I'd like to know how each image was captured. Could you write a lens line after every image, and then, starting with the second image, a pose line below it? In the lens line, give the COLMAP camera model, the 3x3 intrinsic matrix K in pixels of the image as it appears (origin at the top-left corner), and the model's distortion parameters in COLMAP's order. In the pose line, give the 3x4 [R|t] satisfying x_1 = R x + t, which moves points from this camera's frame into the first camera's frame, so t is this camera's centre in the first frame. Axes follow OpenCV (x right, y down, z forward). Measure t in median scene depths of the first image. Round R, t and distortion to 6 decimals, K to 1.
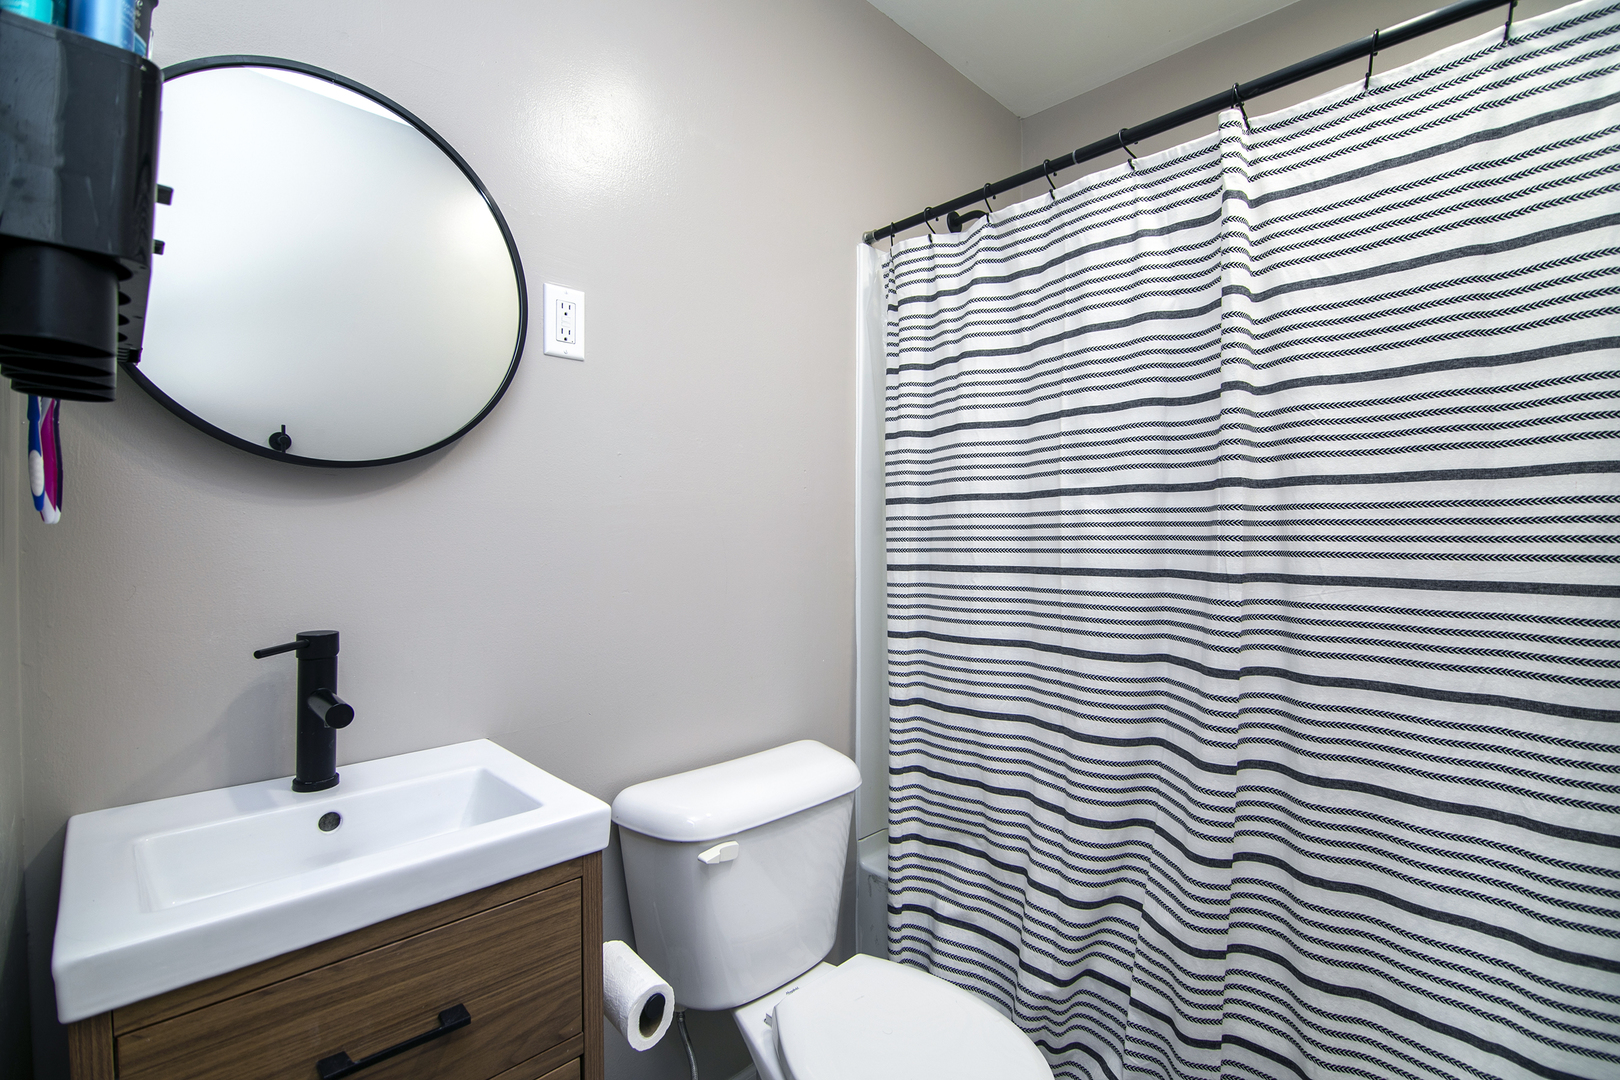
lens RADIAL K [[719.0, 0, 794.1], [0, 719.0, 532.7], [0, 0, 1]] dist [-0.011181, -0.006519]
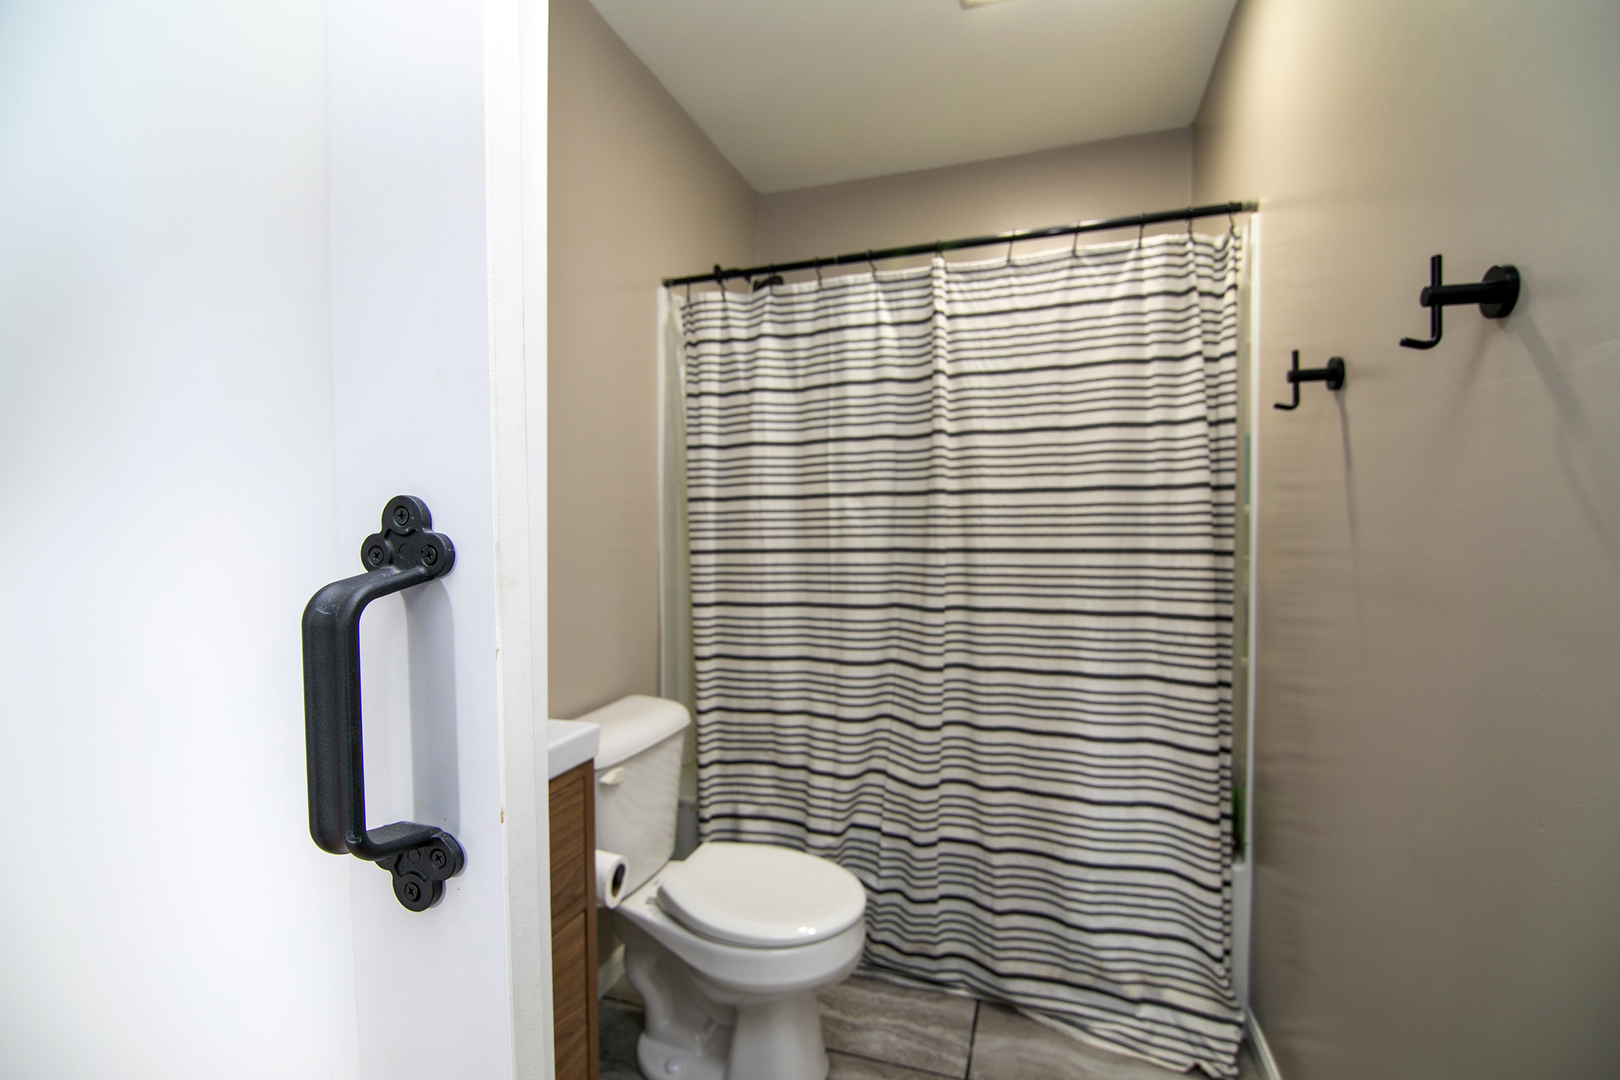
lens RADIAL K [[719.0, 0, 794.1], [0, 719.0, 532.7], [0, 0, 1]] dist [-0.011181, -0.006519]
pose [[0.887155, -0.008606, 0.461391, -0.347461], [0.006081, 0.999957, 0.006958, 0.007652], [-0.461431, -0.003367, 0.887169, -0.233606]]
